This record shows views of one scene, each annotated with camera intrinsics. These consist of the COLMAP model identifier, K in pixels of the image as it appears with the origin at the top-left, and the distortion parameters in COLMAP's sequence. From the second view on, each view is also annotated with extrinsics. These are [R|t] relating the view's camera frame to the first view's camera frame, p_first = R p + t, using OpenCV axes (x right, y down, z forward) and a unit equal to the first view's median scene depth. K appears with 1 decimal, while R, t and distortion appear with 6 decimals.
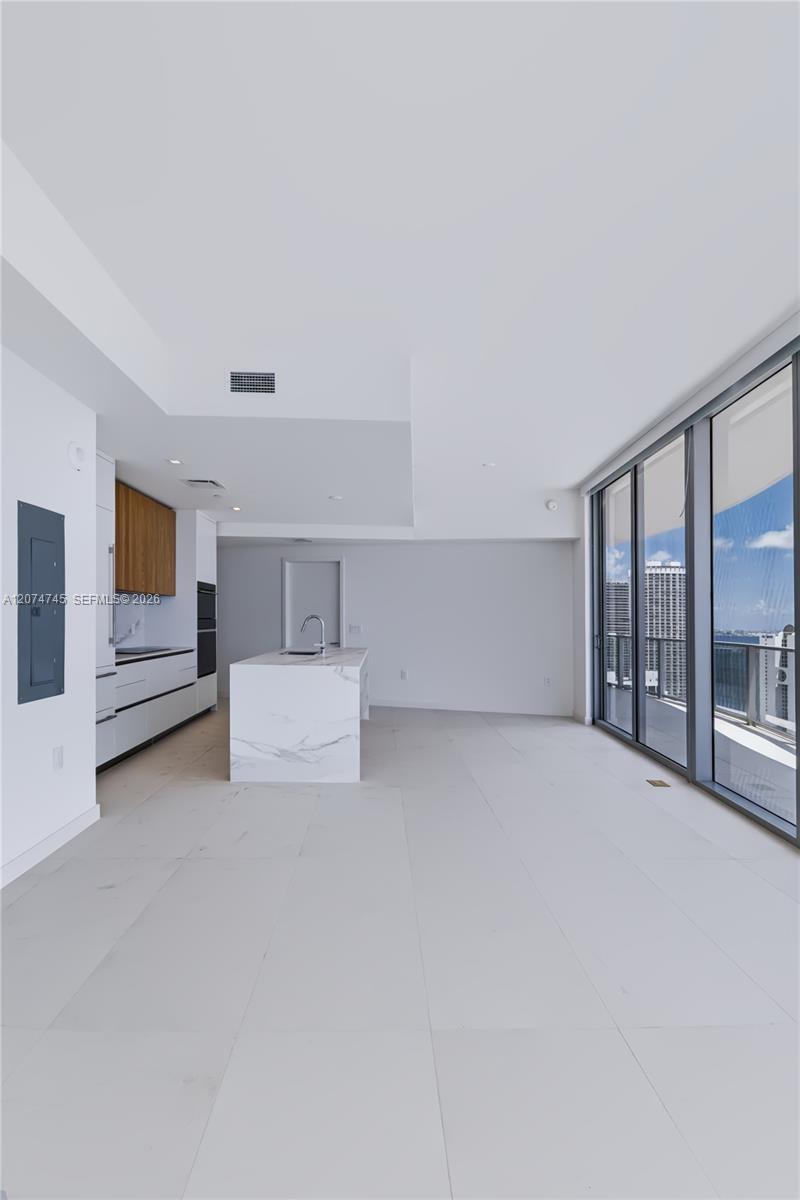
lens RADIAL K [[534.6, 0, 404.9], [0, 534.6, 602.2], [0, 0, 1]] dist [-0.002046, 0.000549]
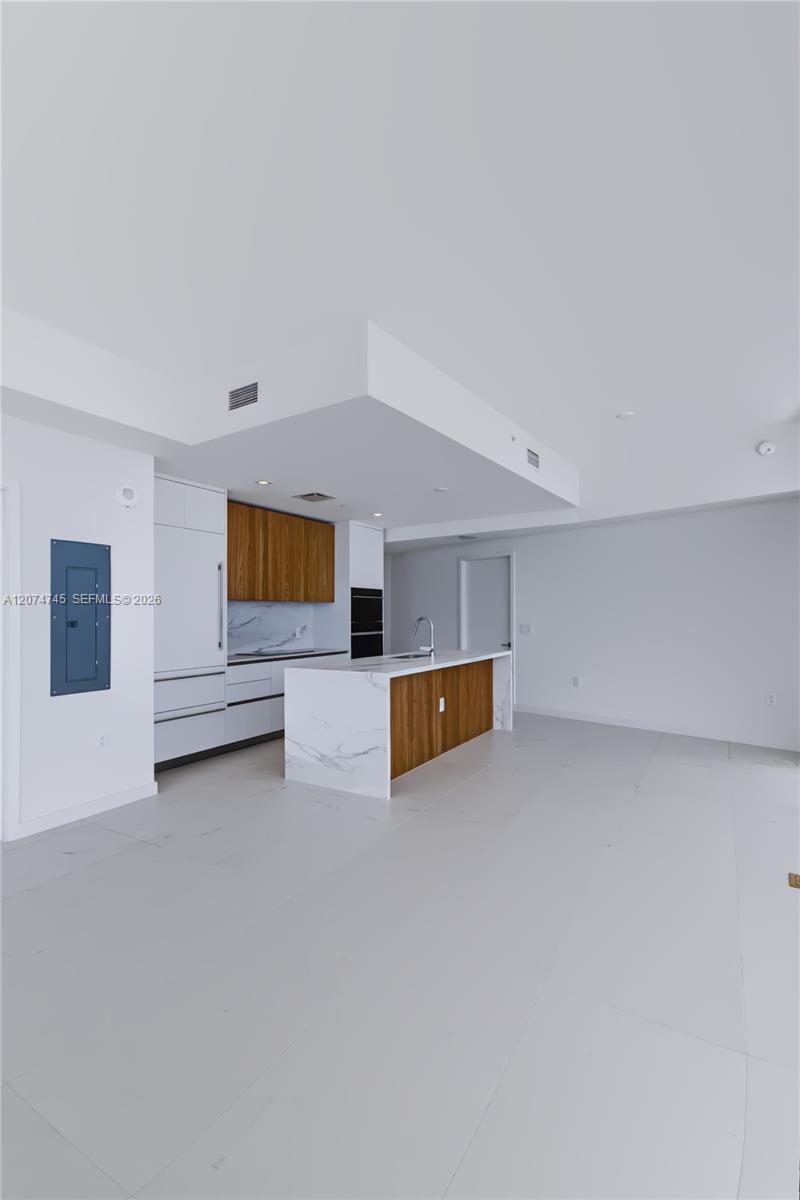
lens RADIAL K [[534.6, 0, 399.4], [0, 534.6, 608.9], [0, 0, 1]] dist [-0.002046, 0.000549]
pose [[0.828003, -0.036984, -0.559502, 0.427253], [0.045747, 0.998952, 0.001668, 0.009404], [0.558854, -0.026976, 0.828827, 0.243628]]
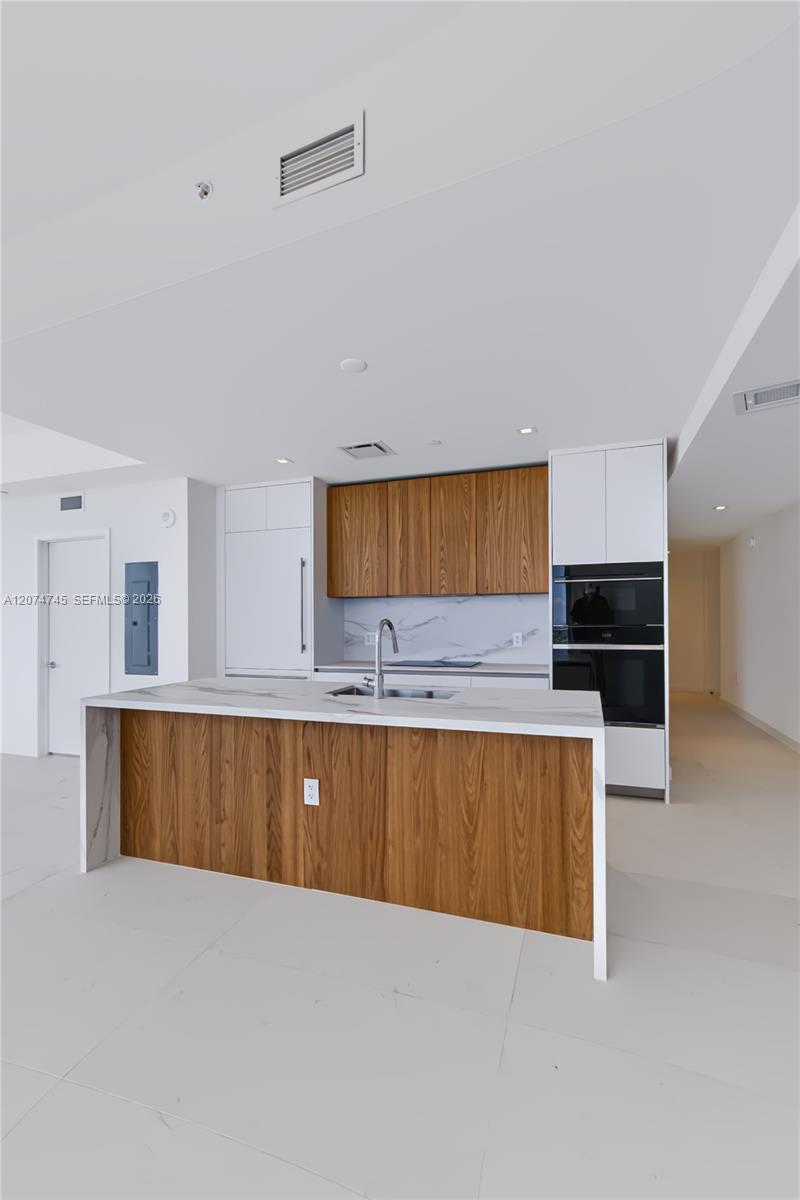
lens RADIAL K [[534.6, 0, 400.3], [0, 534.6, 601.2], [0, 0, 1]] dist [-0.002046, 0.000549]
pose [[-0.376029, -0.042175, -0.925647, 0.375223], [0.031086, 0.997827, -0.058092, 0.046900], [0.926086, -0.050619, -0.373901, 1.559659]]
